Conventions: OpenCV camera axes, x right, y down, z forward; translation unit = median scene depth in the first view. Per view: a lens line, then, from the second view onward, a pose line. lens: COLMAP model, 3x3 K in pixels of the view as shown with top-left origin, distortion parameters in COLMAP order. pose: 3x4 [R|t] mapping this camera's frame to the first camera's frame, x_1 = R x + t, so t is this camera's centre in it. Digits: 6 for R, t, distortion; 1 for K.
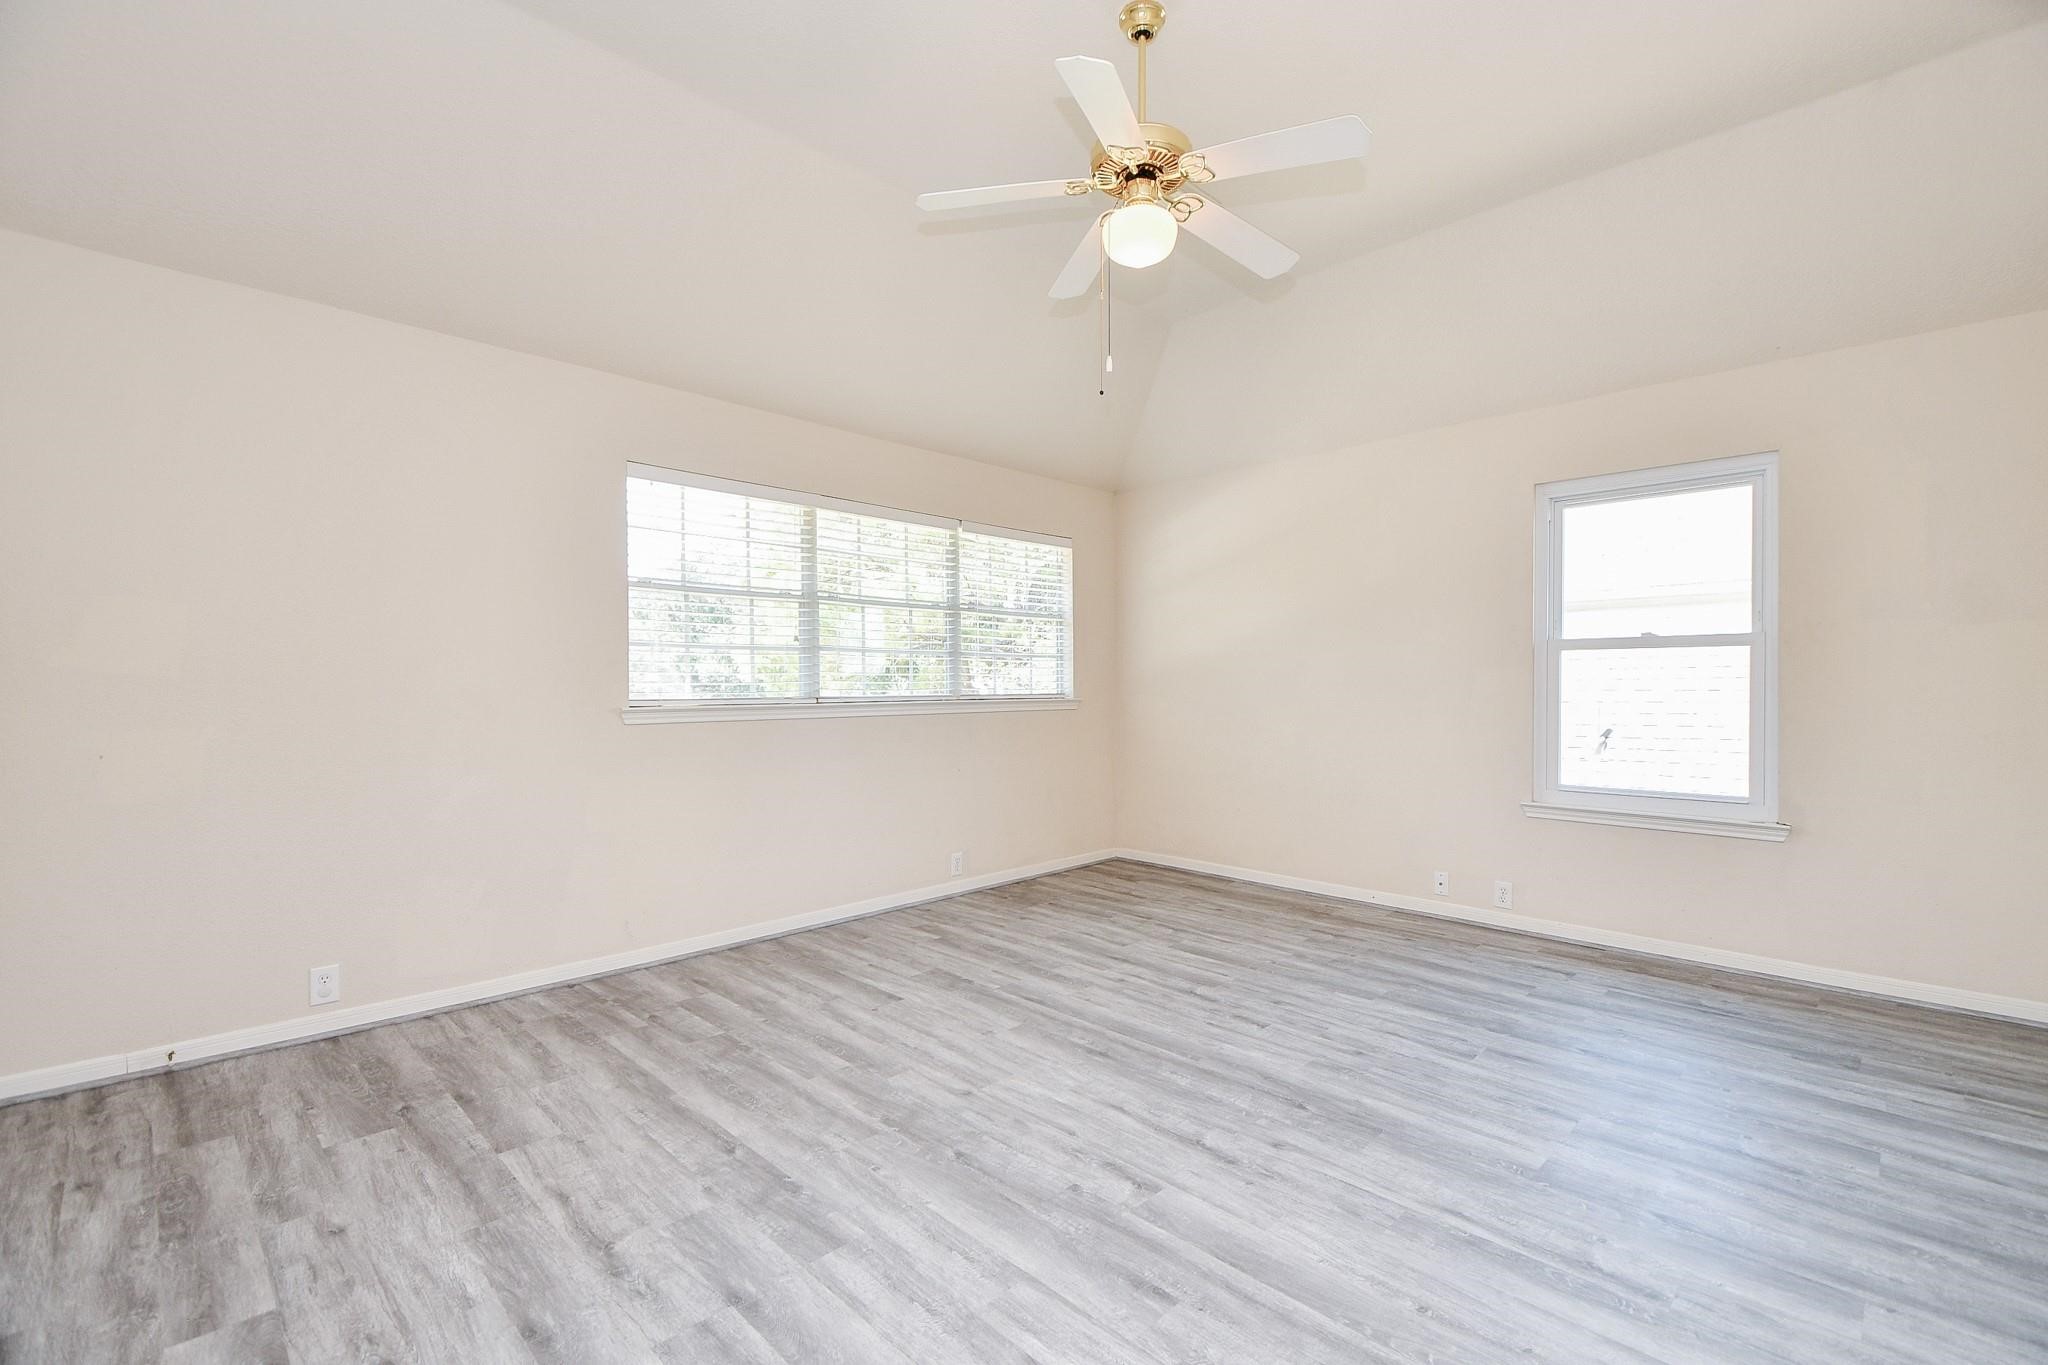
lens RADIAL K [[916.6, 0, 1020.9], [0, 916.6, 683.9], [0, 0, 1]] dist [0.002178, -0.017275]
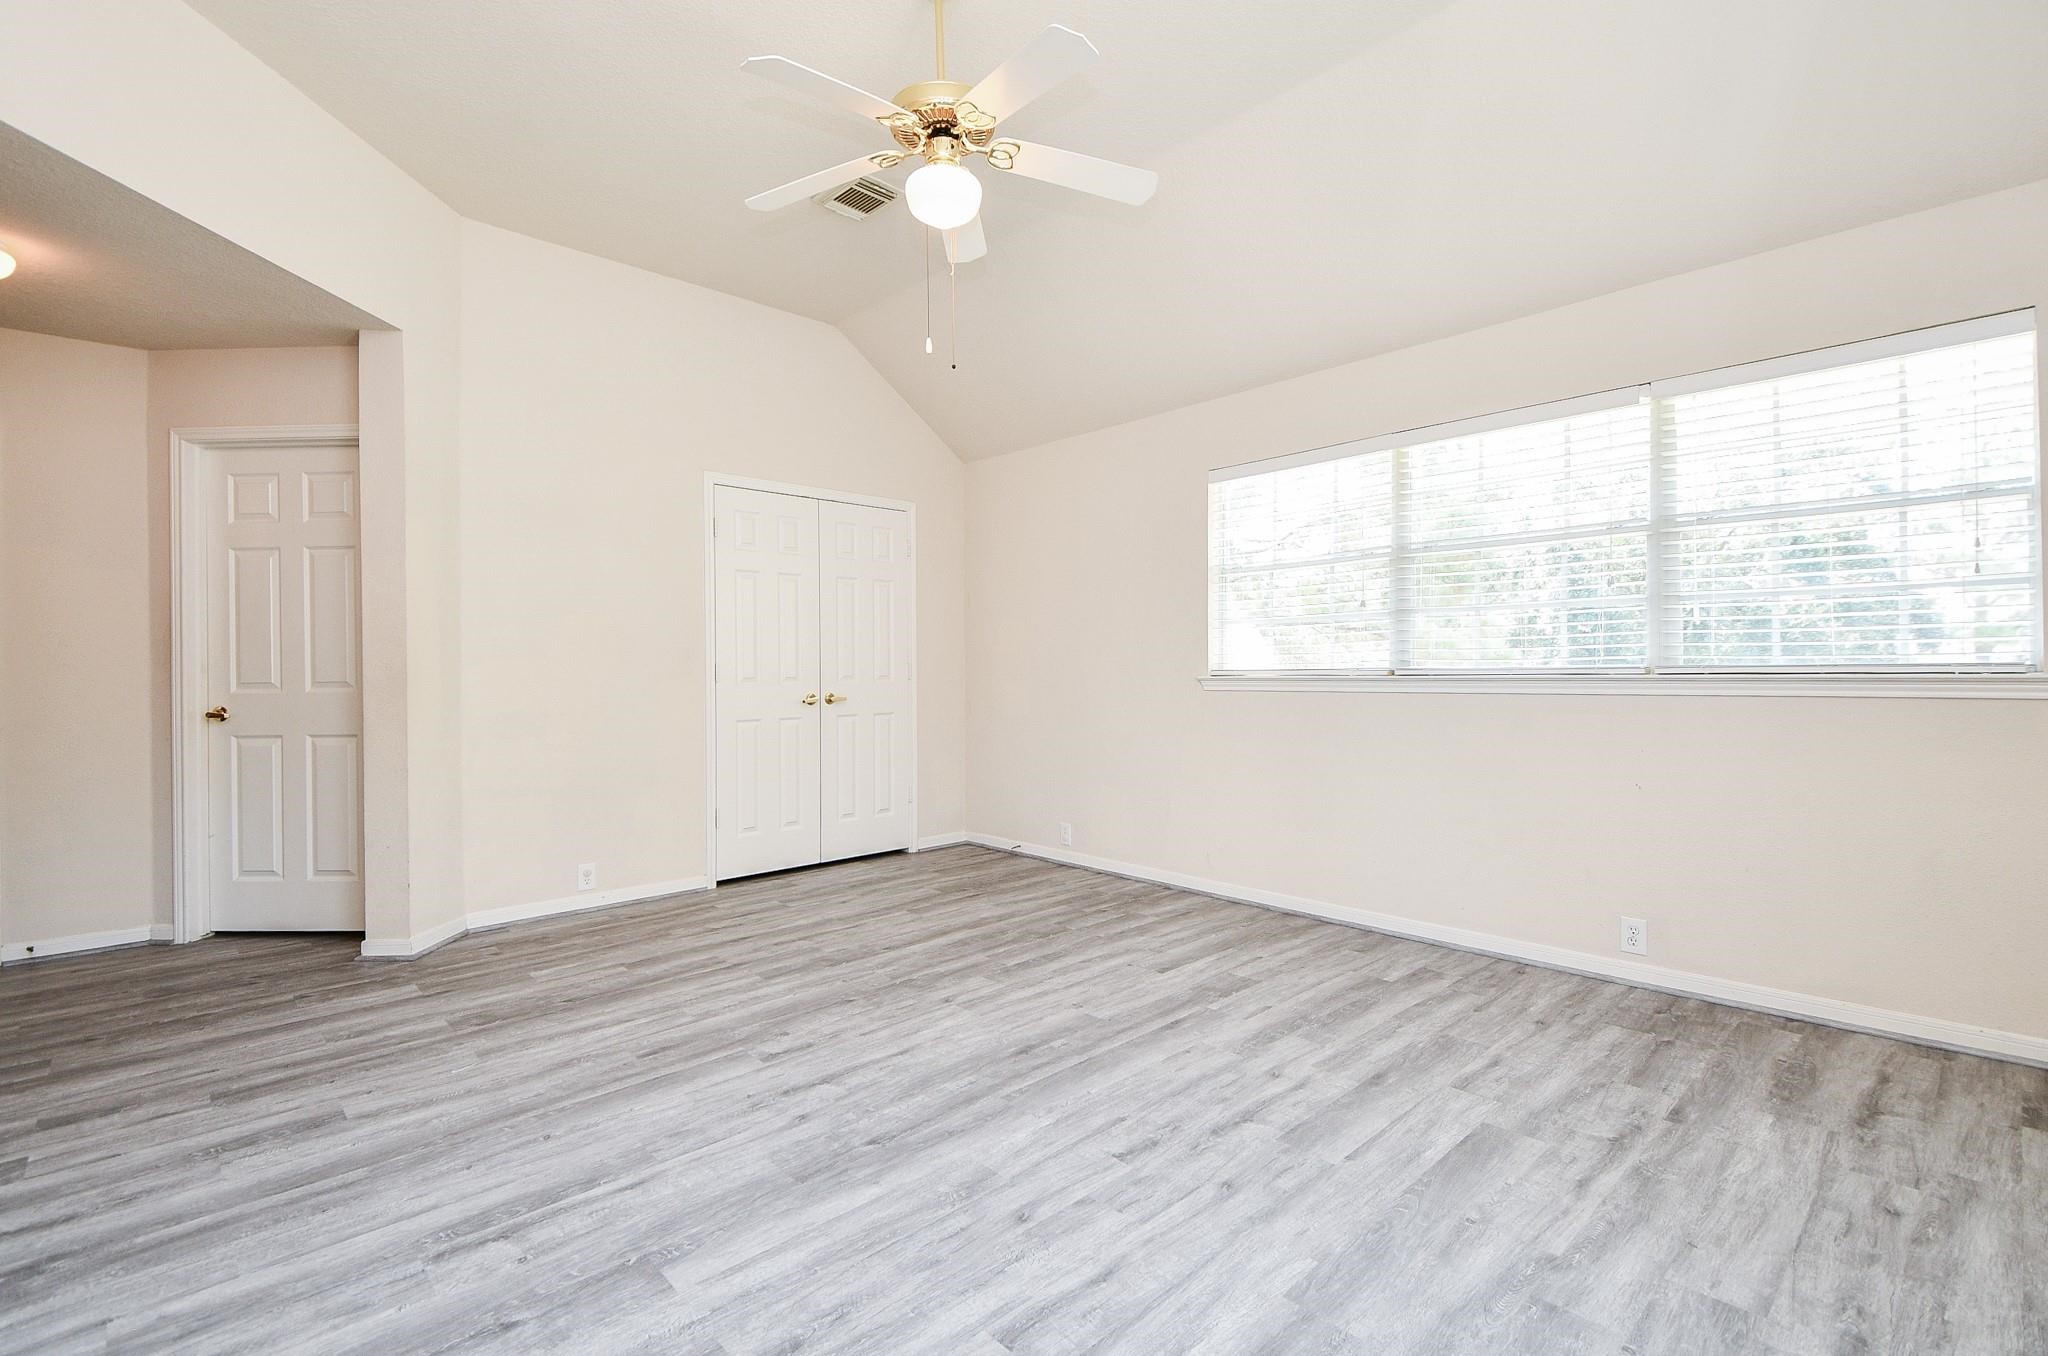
lens RADIAL K [[916.6, 0, 1020.9], [0, 916.6, 679.4], [0, 0, 1]] dist [0.002178, -0.017275]
pose [[-0.014799, 0.029256, -0.999462, 0.919817], [-0.002866, 0.999567, 0.029302, -0.009509], [0.999886, 0.003298, -0.014709, 0.903320]]
